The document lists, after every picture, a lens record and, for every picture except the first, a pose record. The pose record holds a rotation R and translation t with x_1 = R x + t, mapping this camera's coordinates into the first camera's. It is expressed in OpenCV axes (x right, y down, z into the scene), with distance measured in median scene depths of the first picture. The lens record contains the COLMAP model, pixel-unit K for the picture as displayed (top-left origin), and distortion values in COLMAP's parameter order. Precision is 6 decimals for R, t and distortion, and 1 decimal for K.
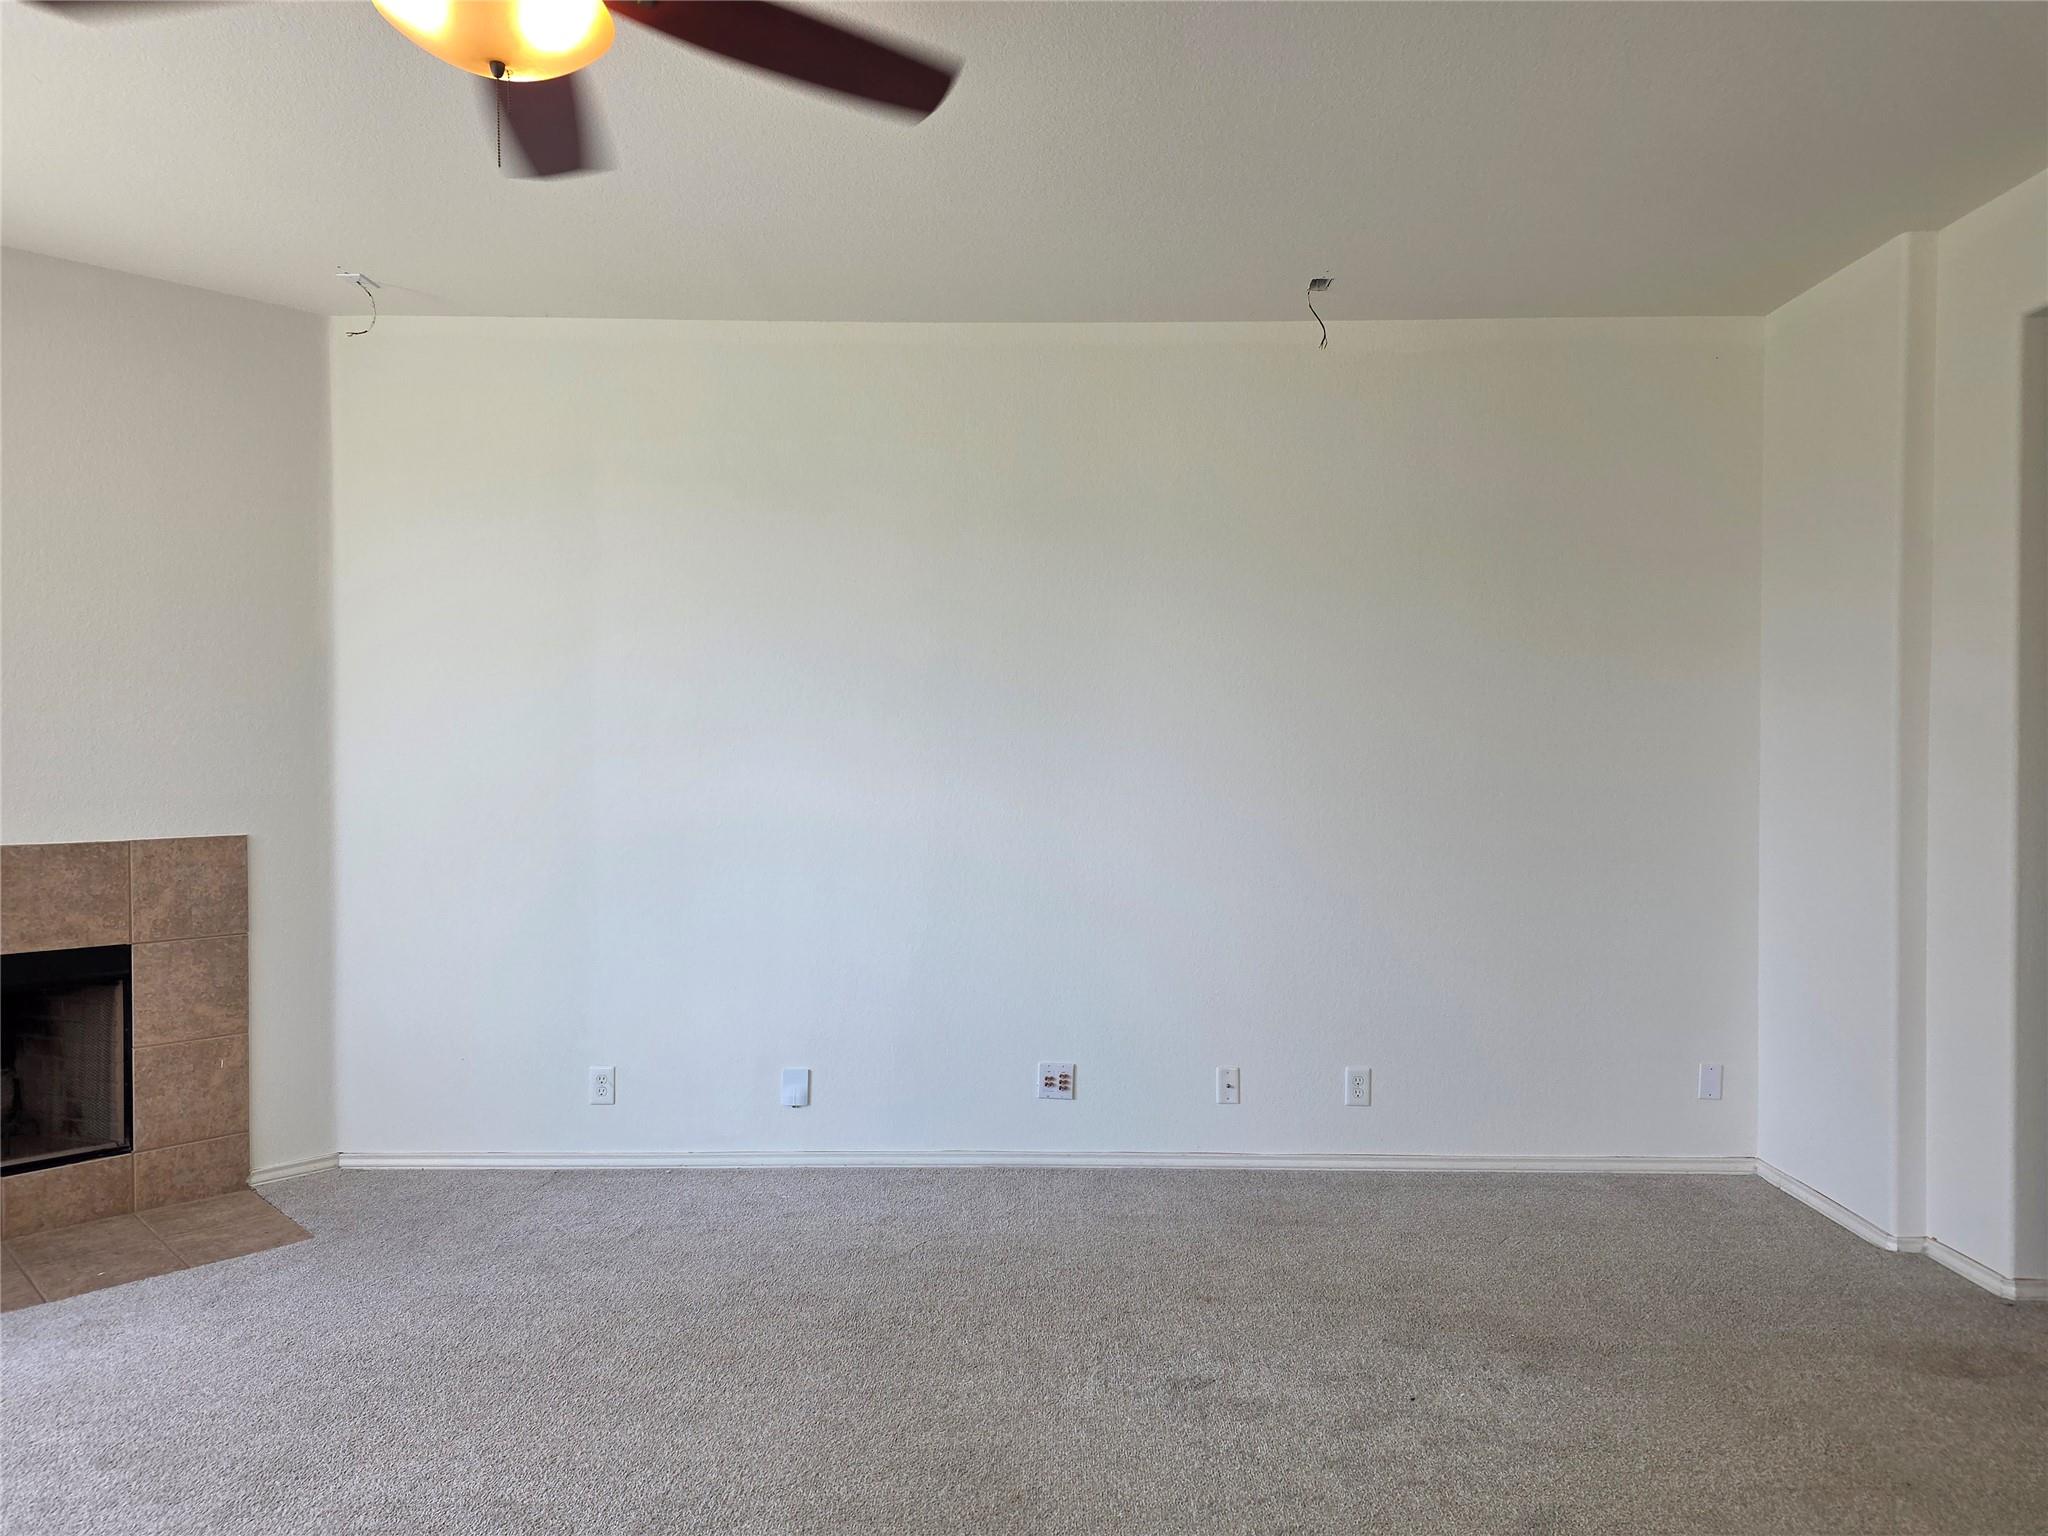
lens RADIAL K [[1376.4, 0, 1016.7], [0, 1376.4, 768.7], [0, 0, 1]] dist [0.053864, -0.021122]
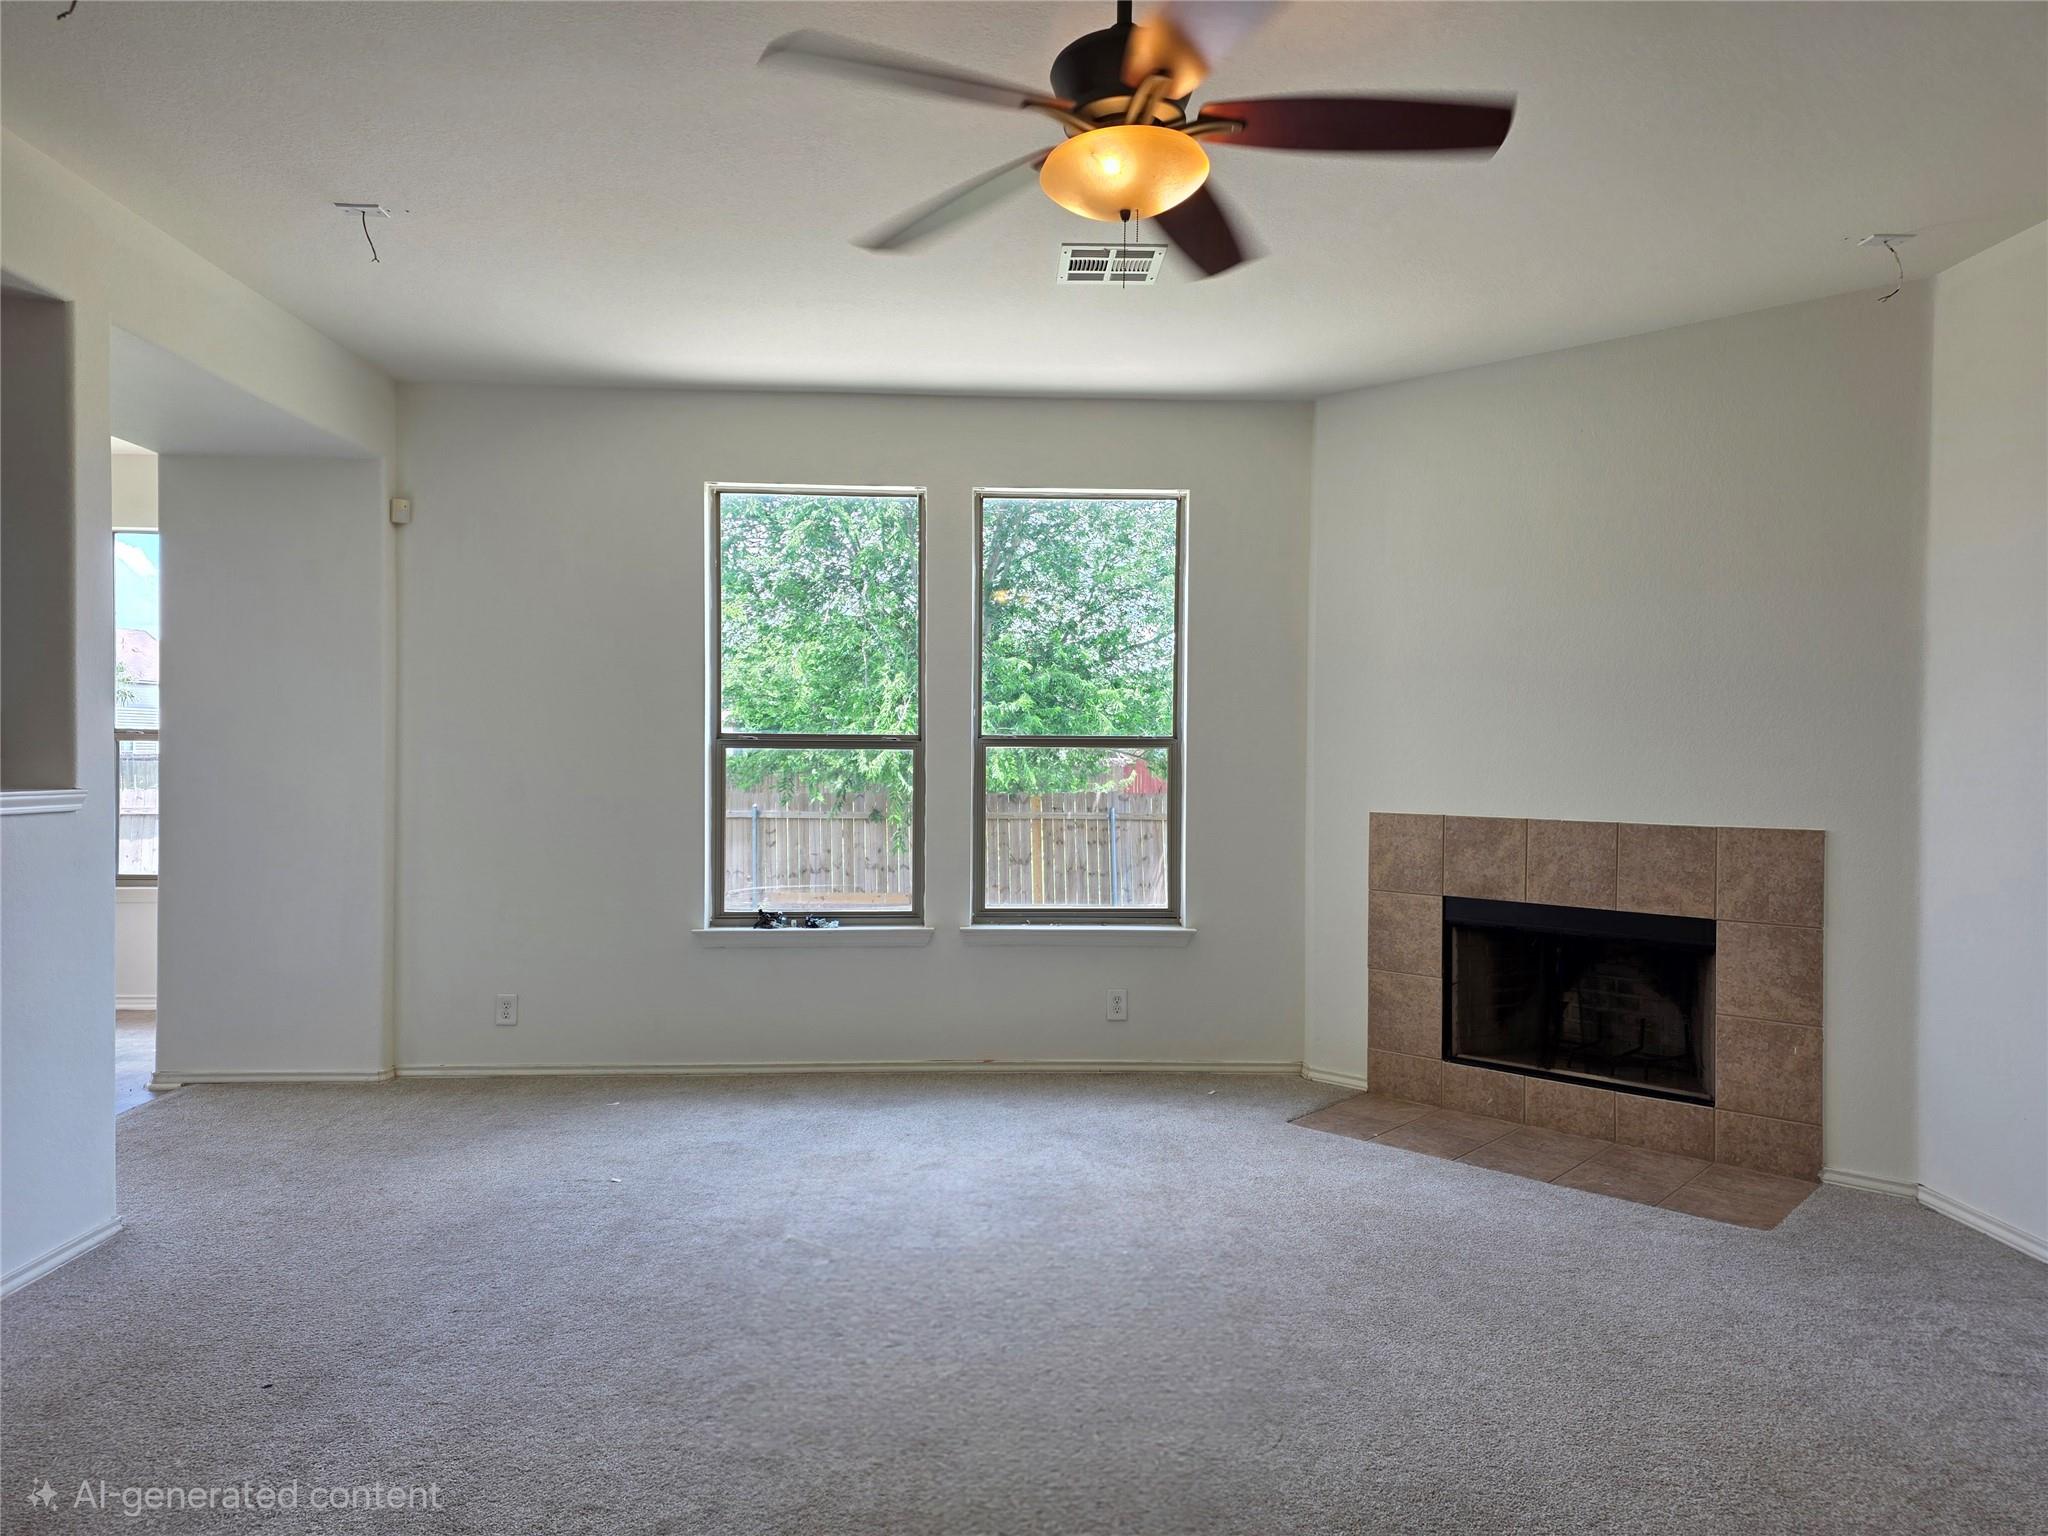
lens RADIAL K [[1376.4, 0, 1015.0], [0, 1376.4, 755.9], [0, 0, 1]] dist [0.053864, -0.021122]
pose [[0.046836, 0.002588, -0.998899, 0.438944], [-0.022906, 0.999736, 0.001517, 0.005874], [0.998640, 0.022810, 0.046883, 0.381122]]
